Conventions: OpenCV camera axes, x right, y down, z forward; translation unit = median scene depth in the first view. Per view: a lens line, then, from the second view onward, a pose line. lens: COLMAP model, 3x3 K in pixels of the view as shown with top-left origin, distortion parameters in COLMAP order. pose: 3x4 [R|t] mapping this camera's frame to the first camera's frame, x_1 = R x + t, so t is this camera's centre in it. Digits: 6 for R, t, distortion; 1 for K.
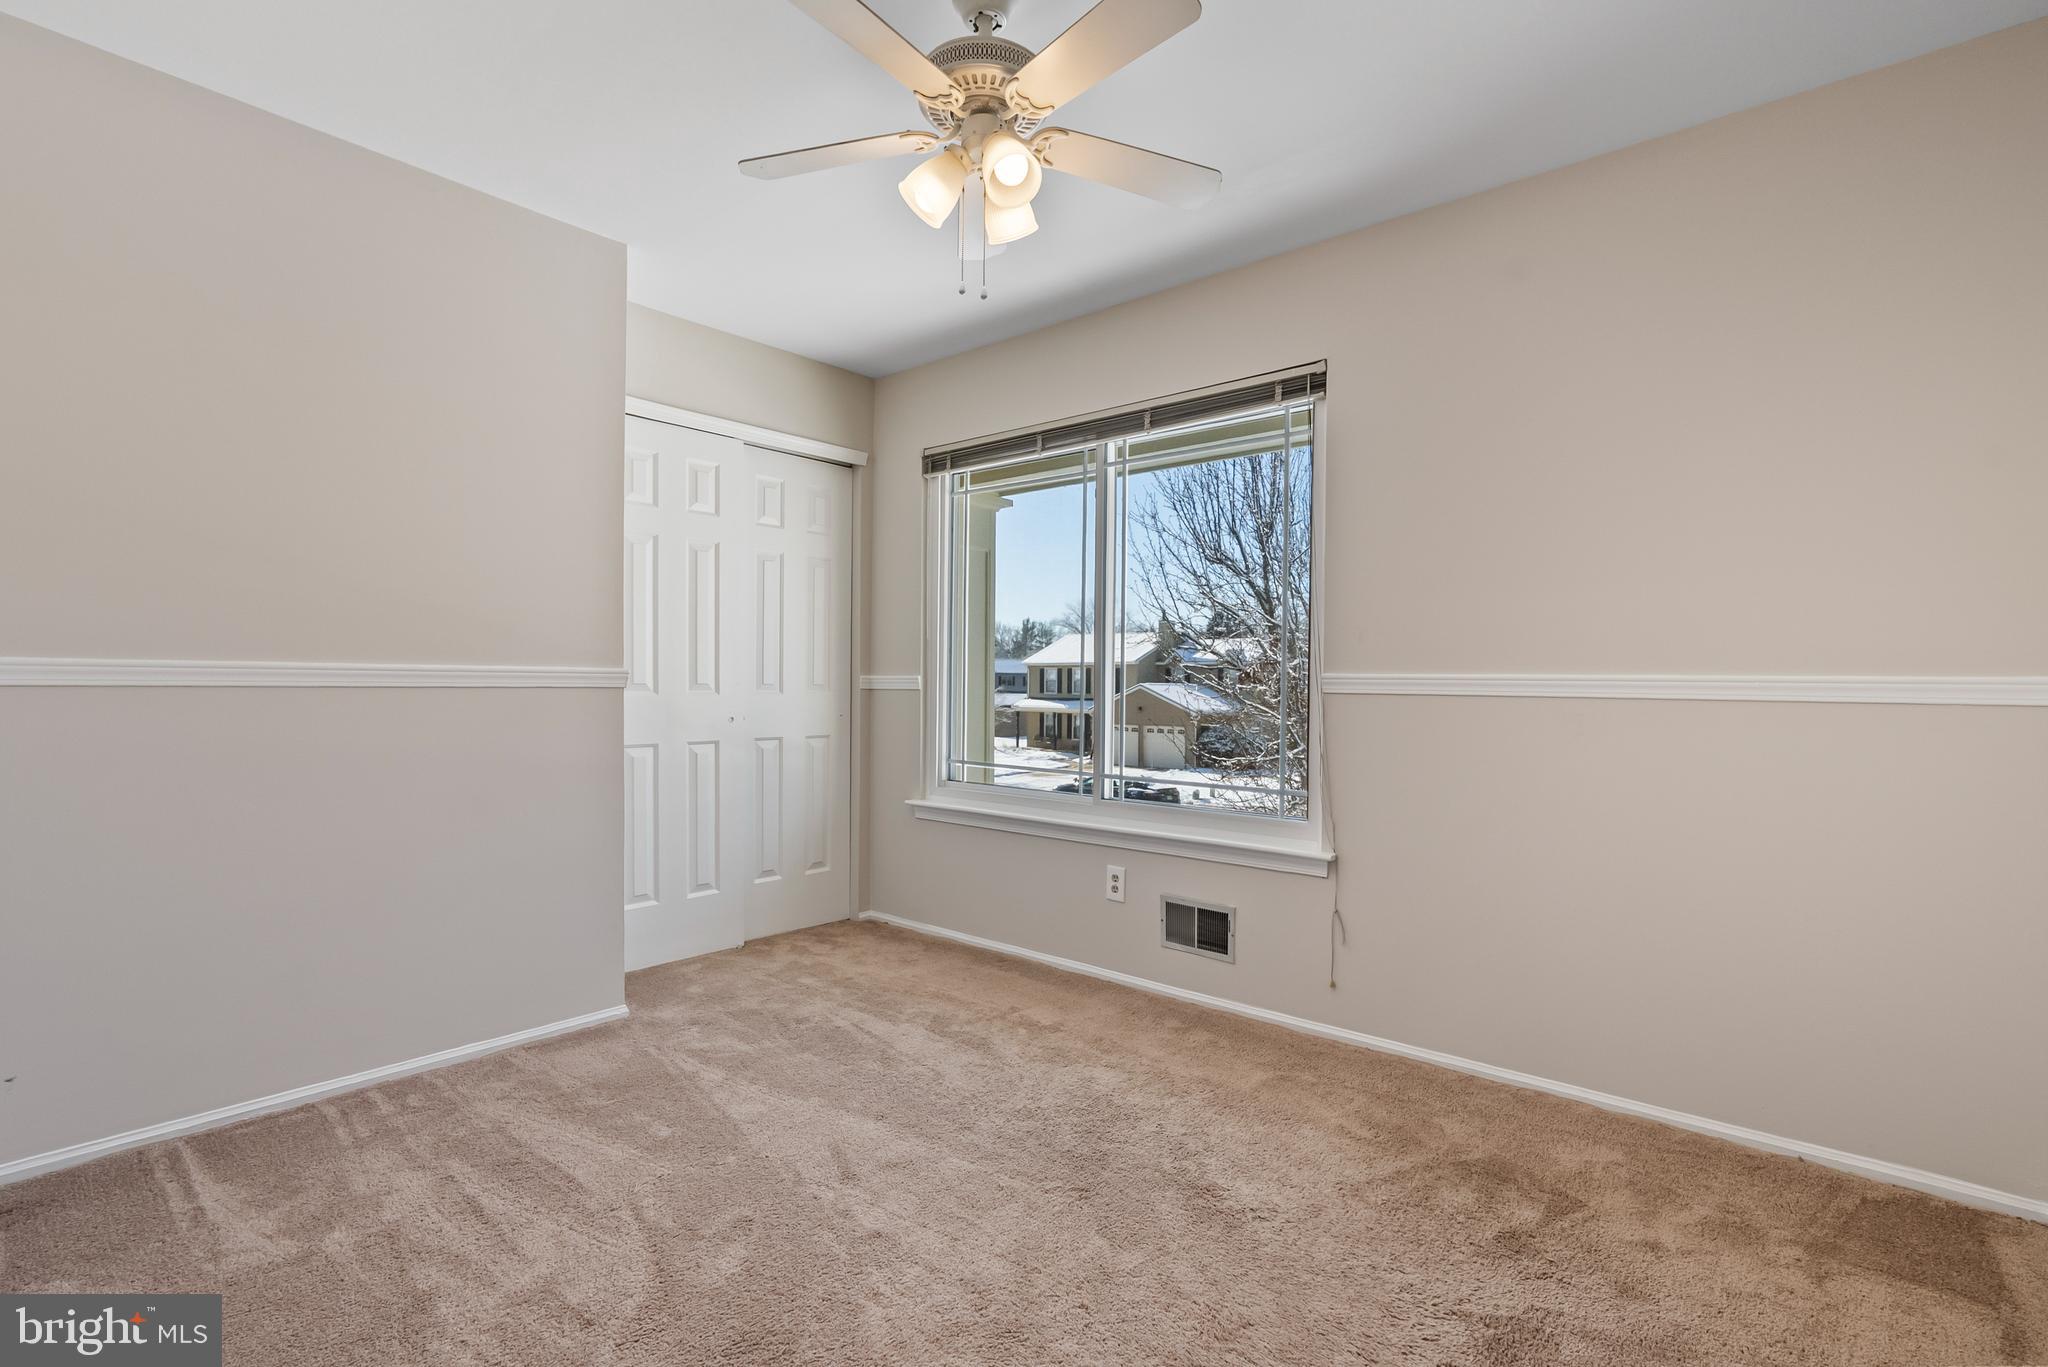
lens RADIAL K [[950.1, 0, 1020.0], [0, 950.1, 684.2], [0, 0, 1]] dist [-0.001797, 0.001310]
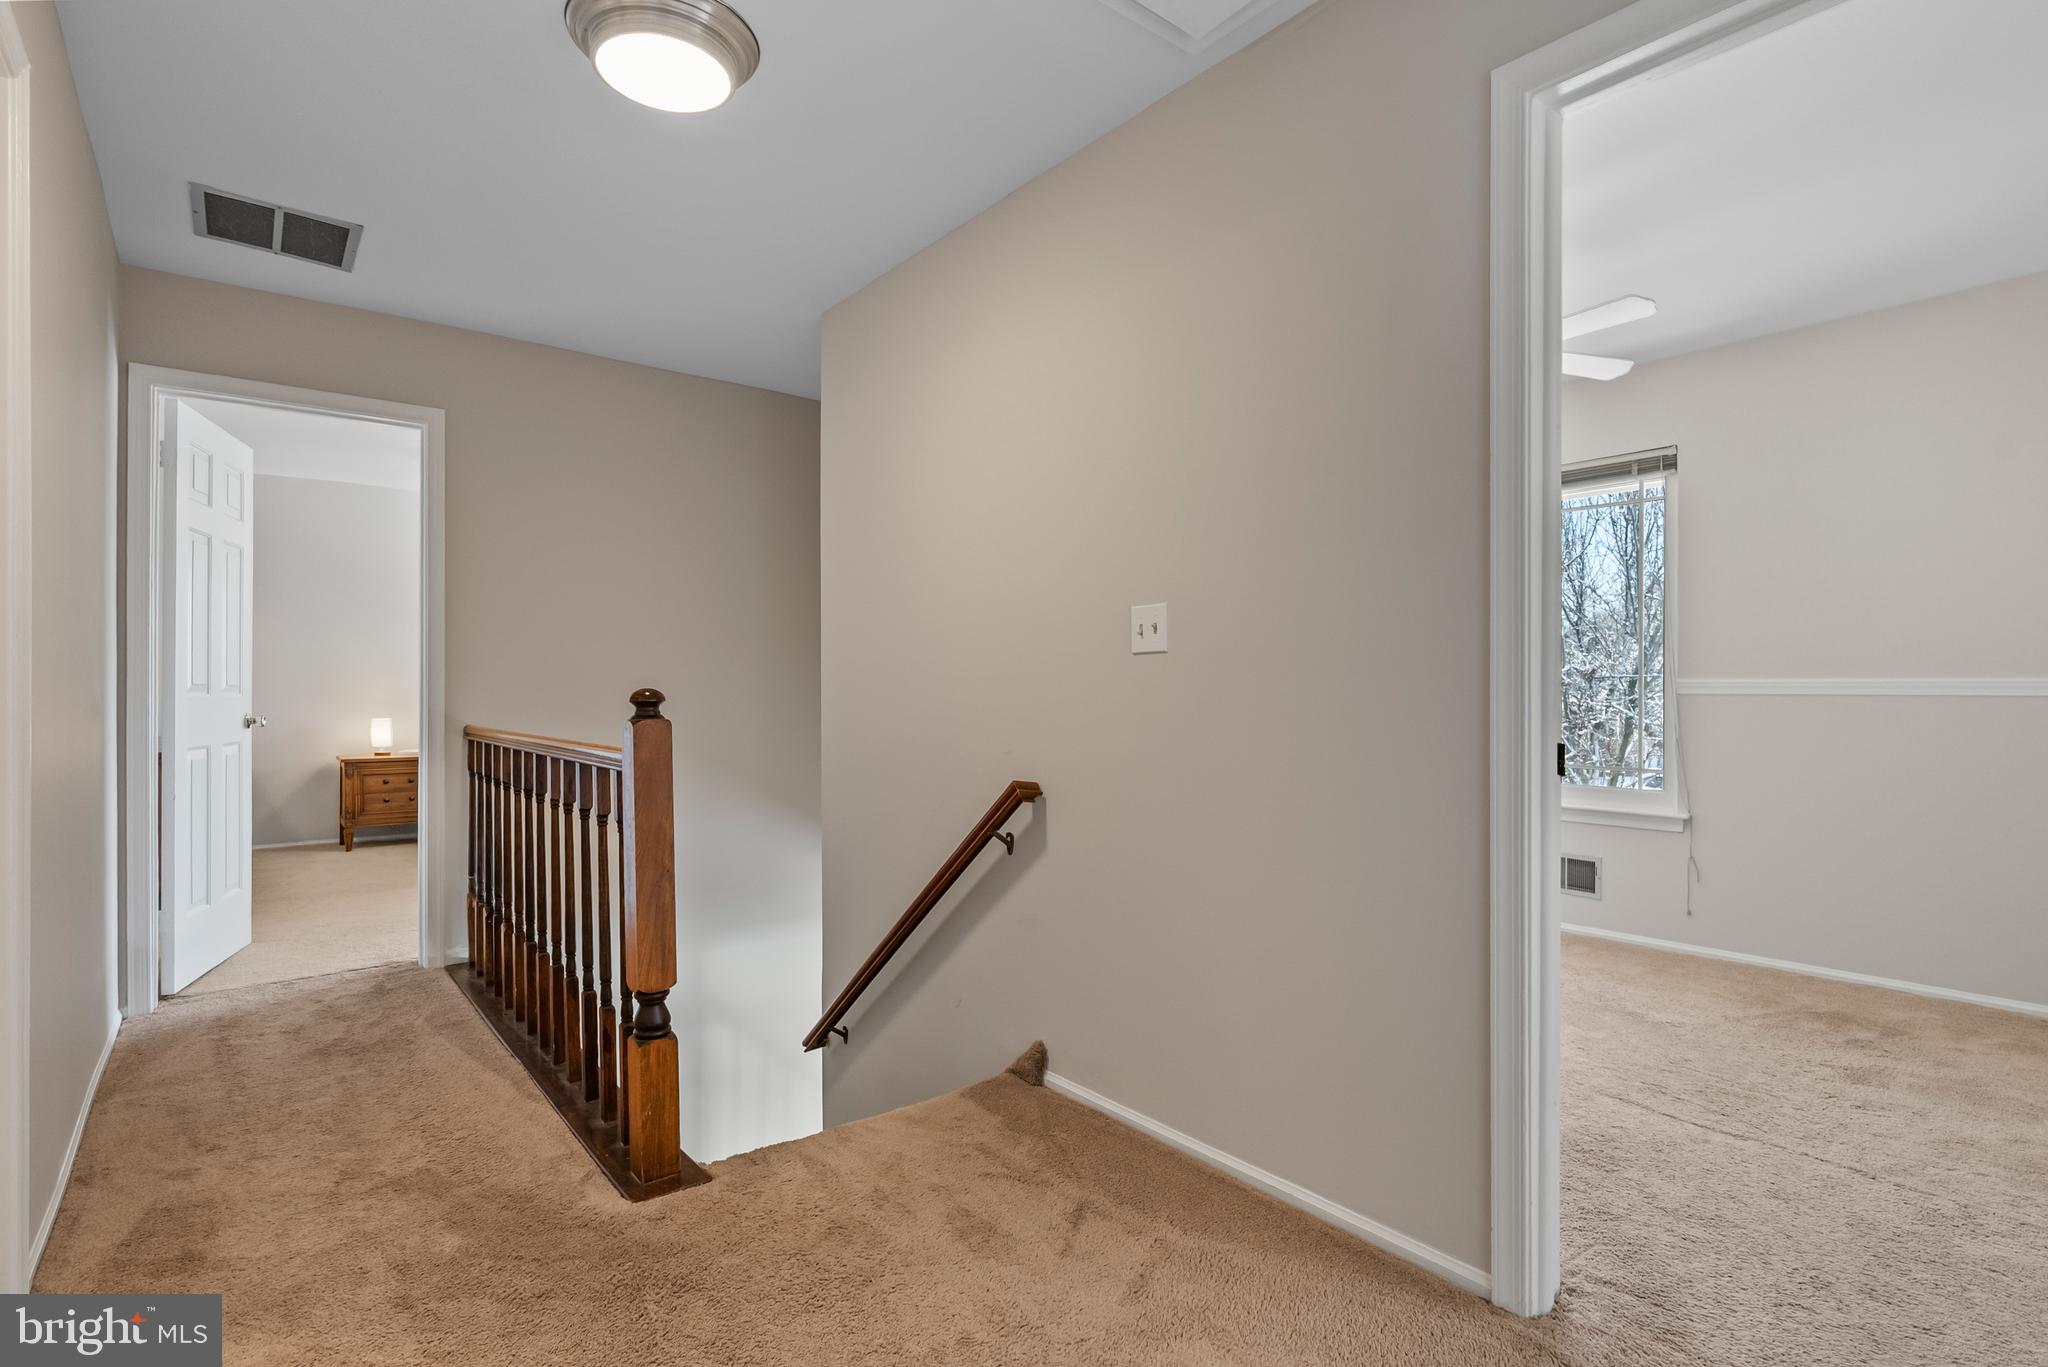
lens RADIAL K [[1004.7, 0, 1030.6], [0, 1004.7, 686.2], [0, 0, 1]] dist [0.004763, 0.000310]
pose [[0.986009, -0.010639, -0.166350, -0.348025], [0.009094, 0.999908, -0.010045, 0.004034], [0.166442, 0.008391, 0.986016, -0.558107]]
